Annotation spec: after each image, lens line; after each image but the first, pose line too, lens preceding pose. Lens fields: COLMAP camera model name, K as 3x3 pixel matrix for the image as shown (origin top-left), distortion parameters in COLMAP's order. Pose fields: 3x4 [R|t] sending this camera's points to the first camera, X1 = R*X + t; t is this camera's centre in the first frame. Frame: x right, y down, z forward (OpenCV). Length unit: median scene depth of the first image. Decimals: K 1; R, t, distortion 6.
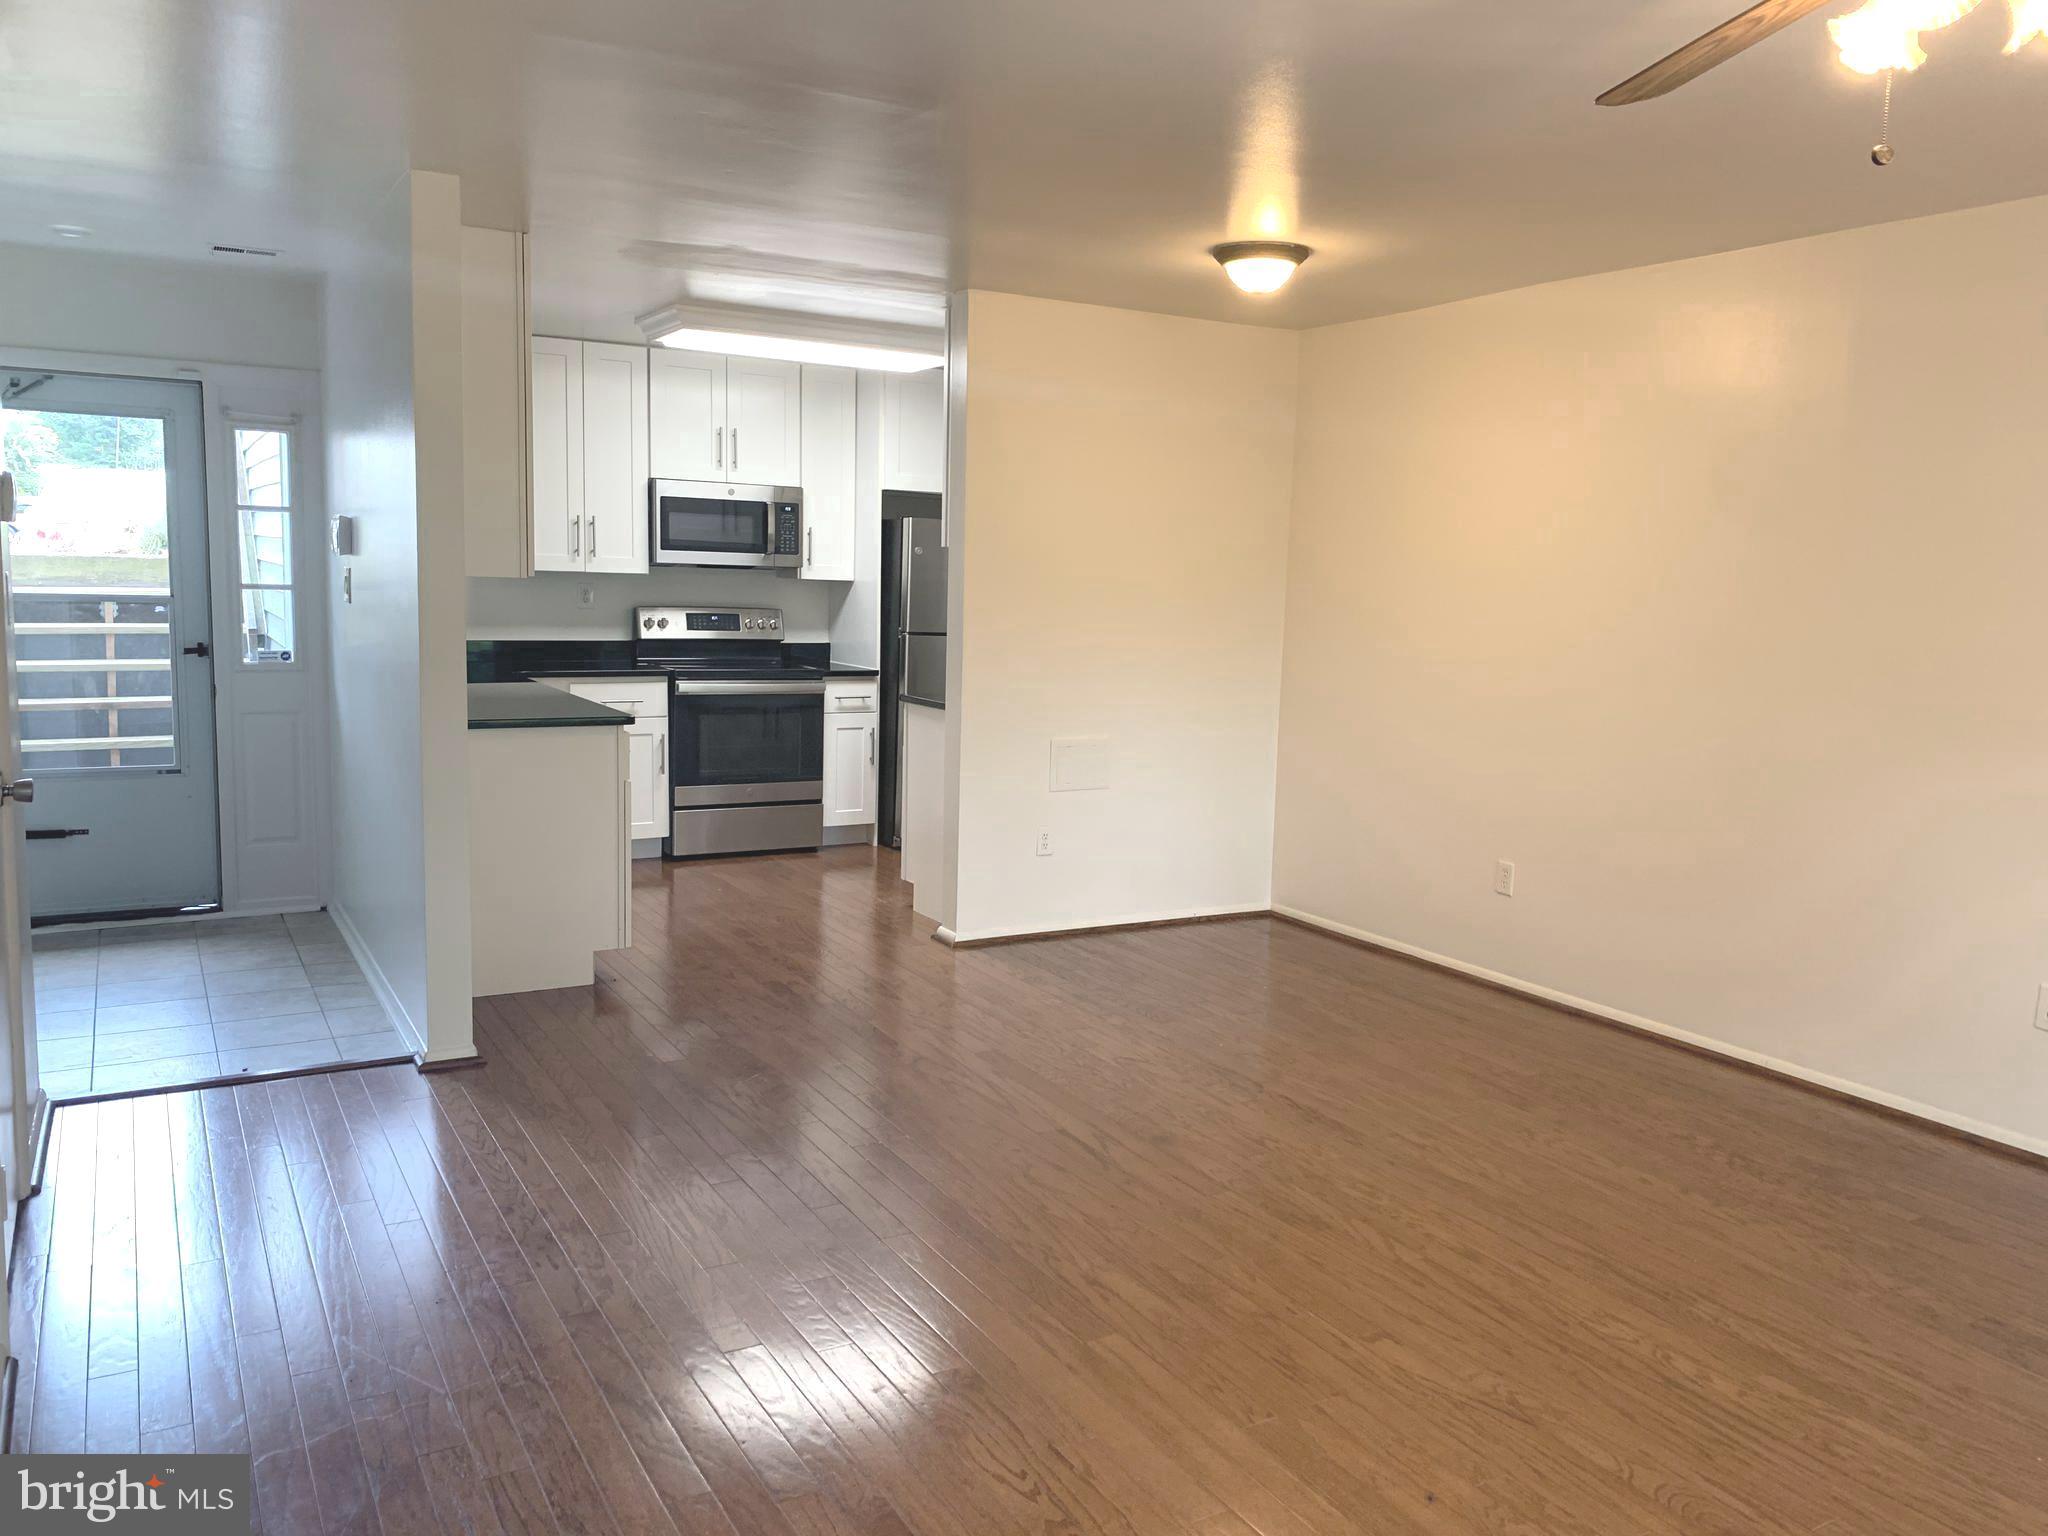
lens RADIAL K [[1548.7, 0, 1095.6], [0, 1548.7, 778.8], [0, 0, 1]] dist [0.014118, -0.045216]
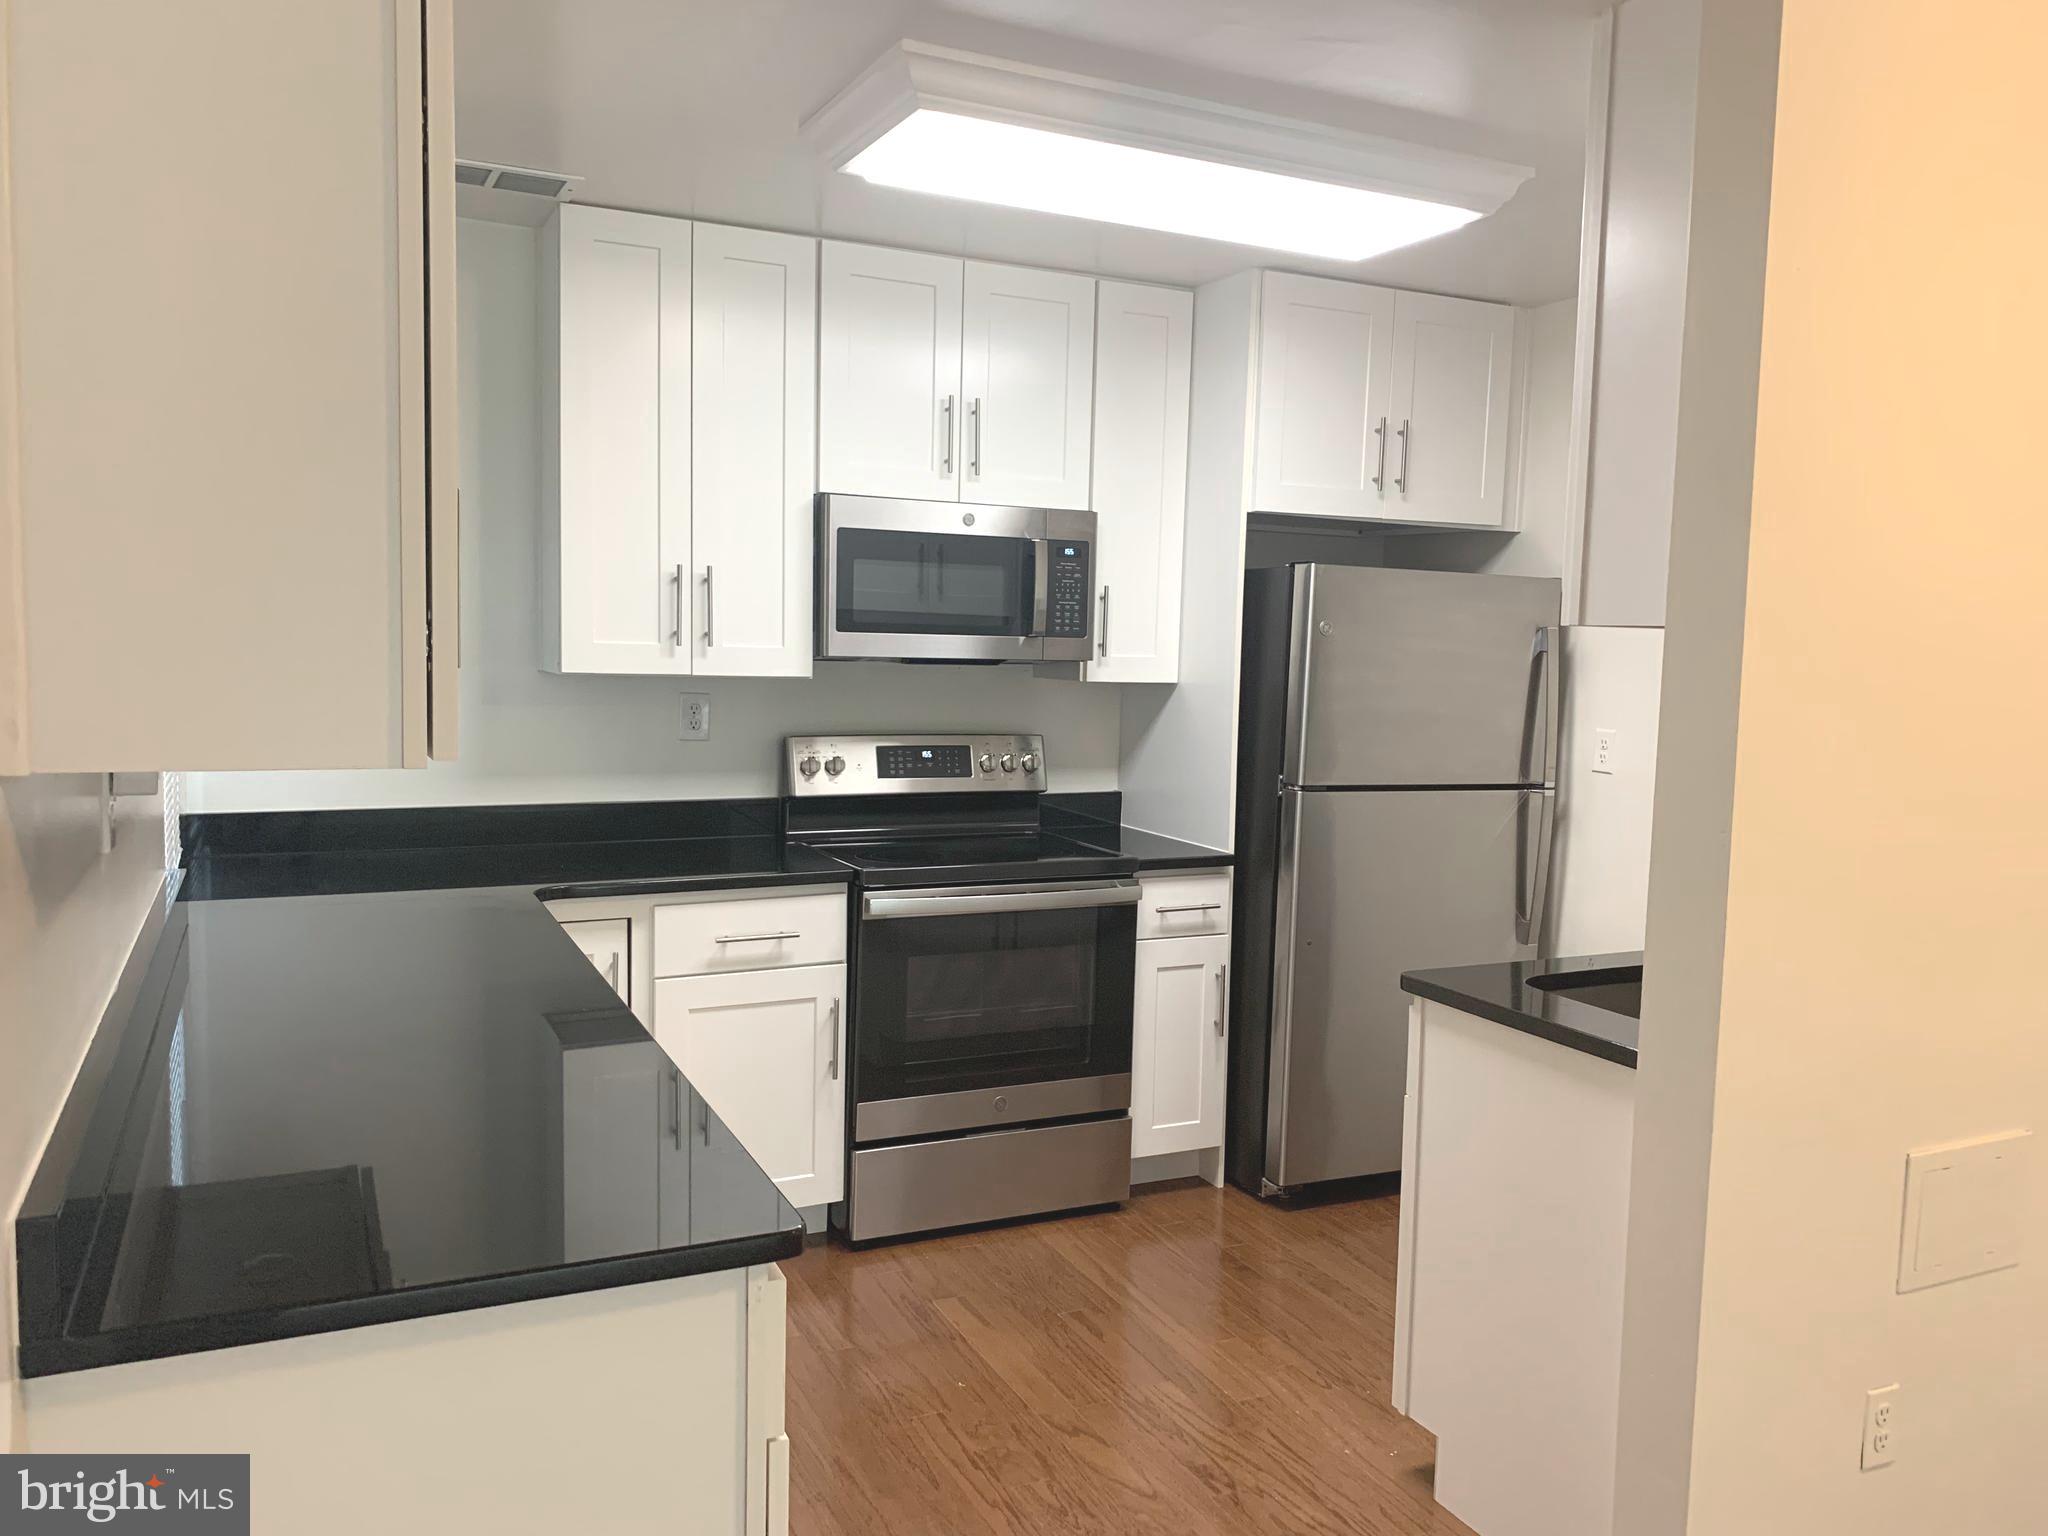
lens RADIAL K [[1548.7, 0, 1045.0], [0, 1548.7, 755.6], [0, 0, 1]] dist [0.014118, -0.045216]
pose [[0.994554, 0.004392, -0.104128, -0.152033], [-0.009515, 0.998766, -0.048753, -0.079083], [0.103785, 0.049478, 0.993368, 0.480238]]
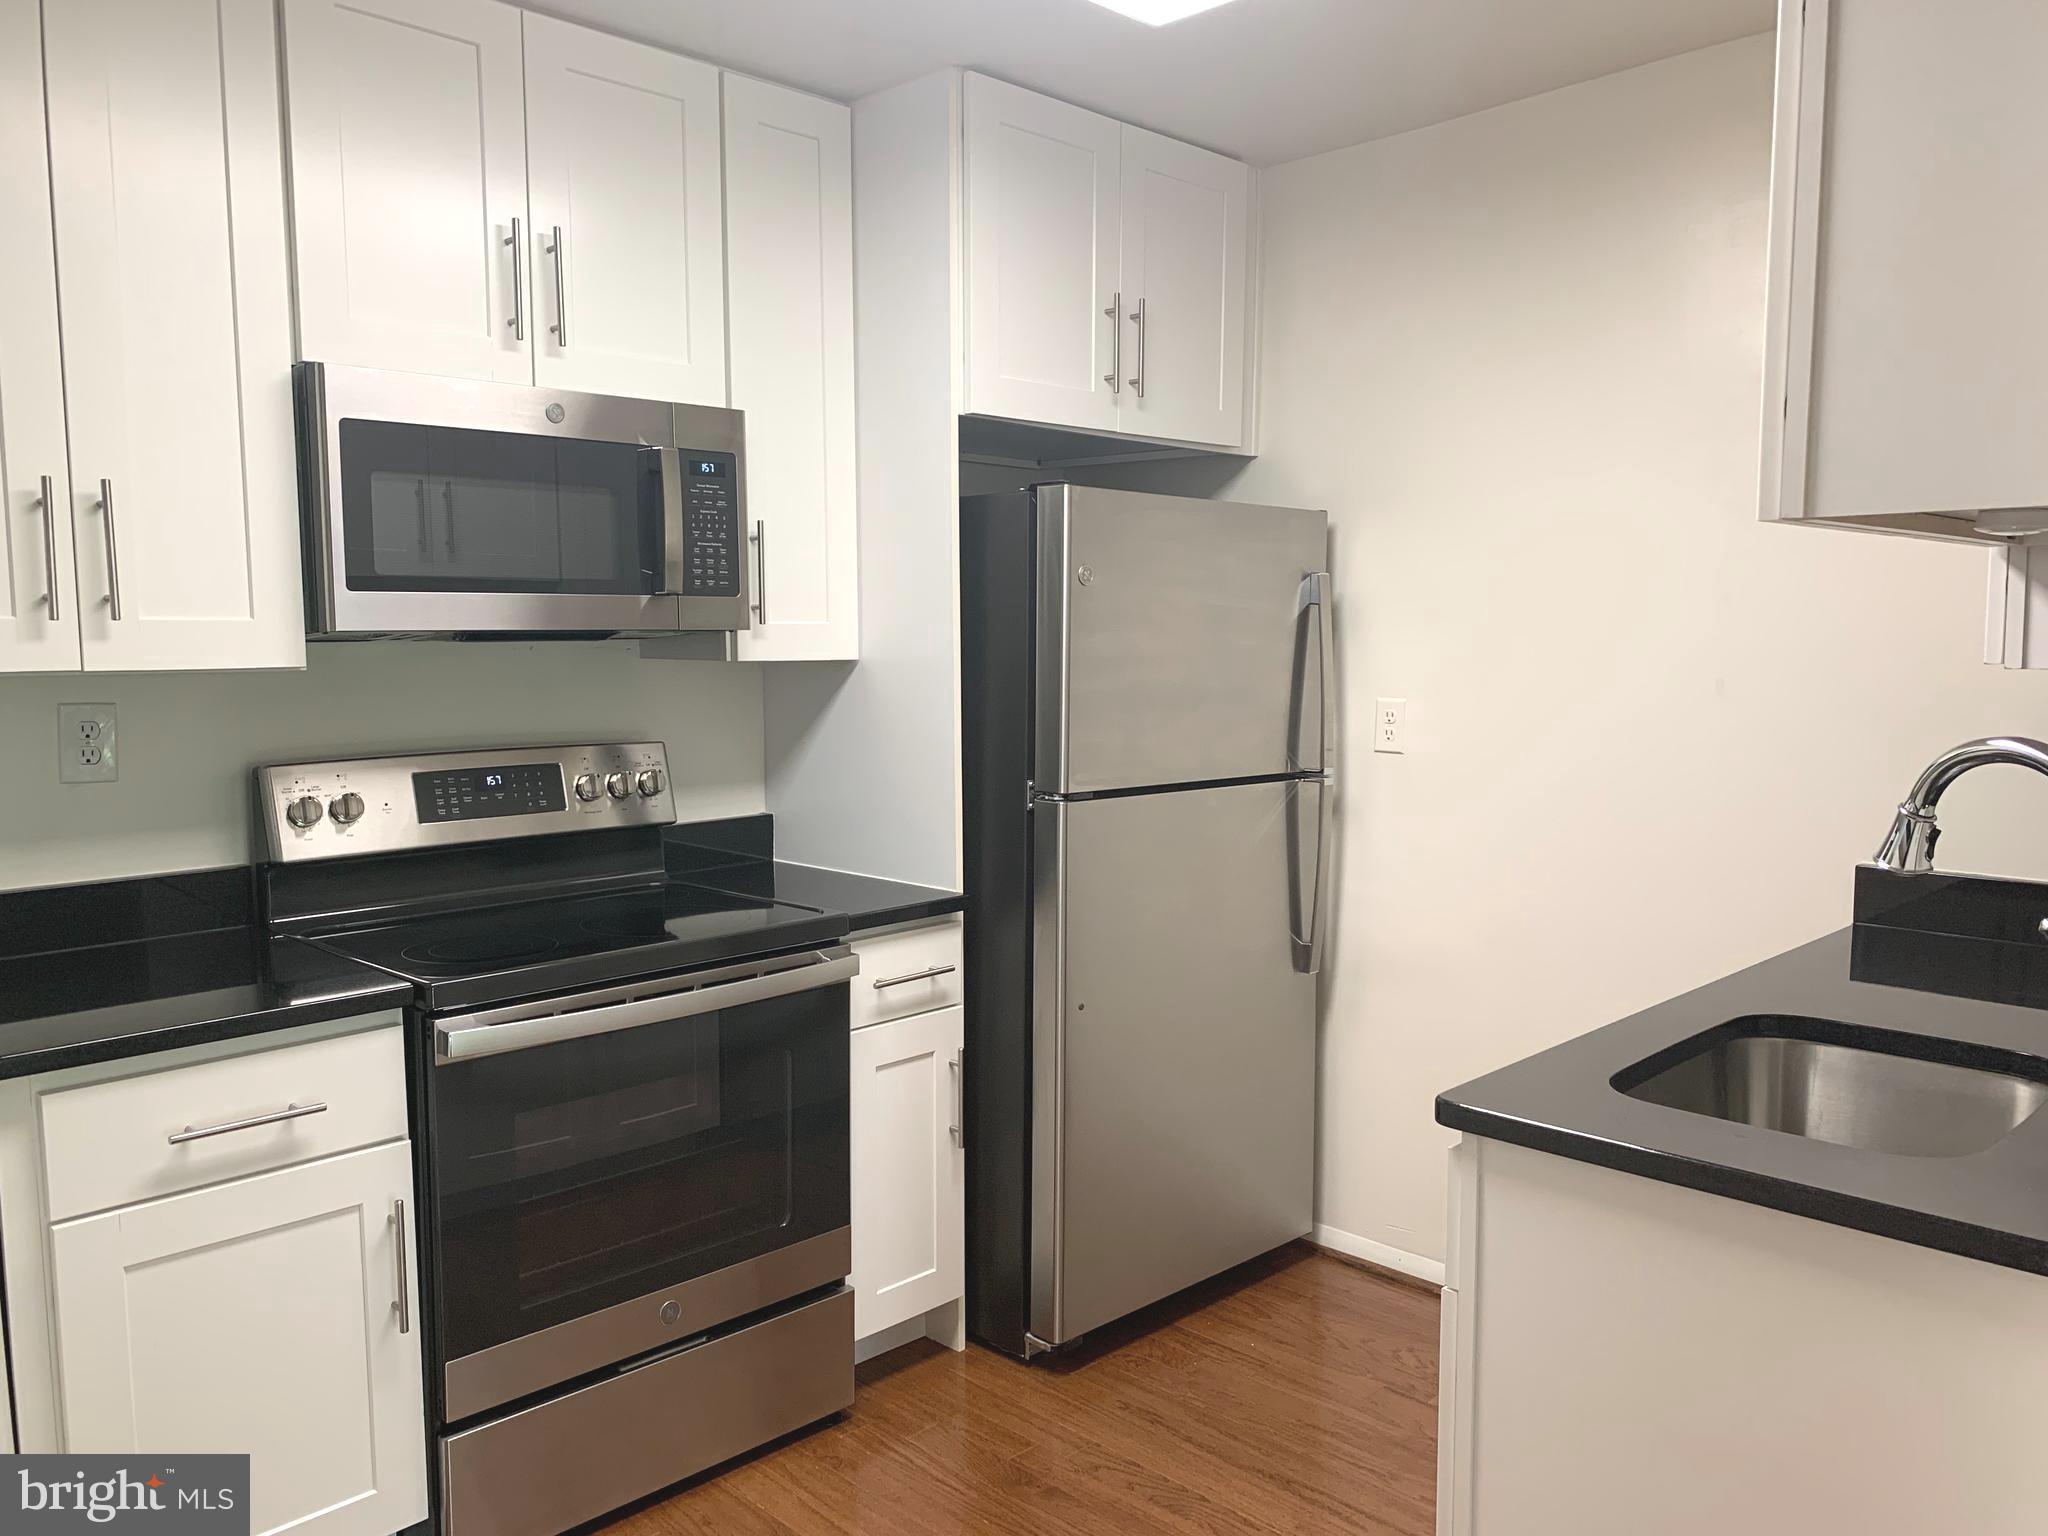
lens RADIAL K [[1548.7, 0, 1046.1], [0, 1548.7, 777.8], [0, 0, 1]] dist [0.014118, -0.045216]
pose [[0.970370, -0.053929, 0.235529, -0.211561], [0.059819, 0.998048, -0.017929, -0.092490], [-0.234102, 0.031487, 0.971702, 0.640802]]
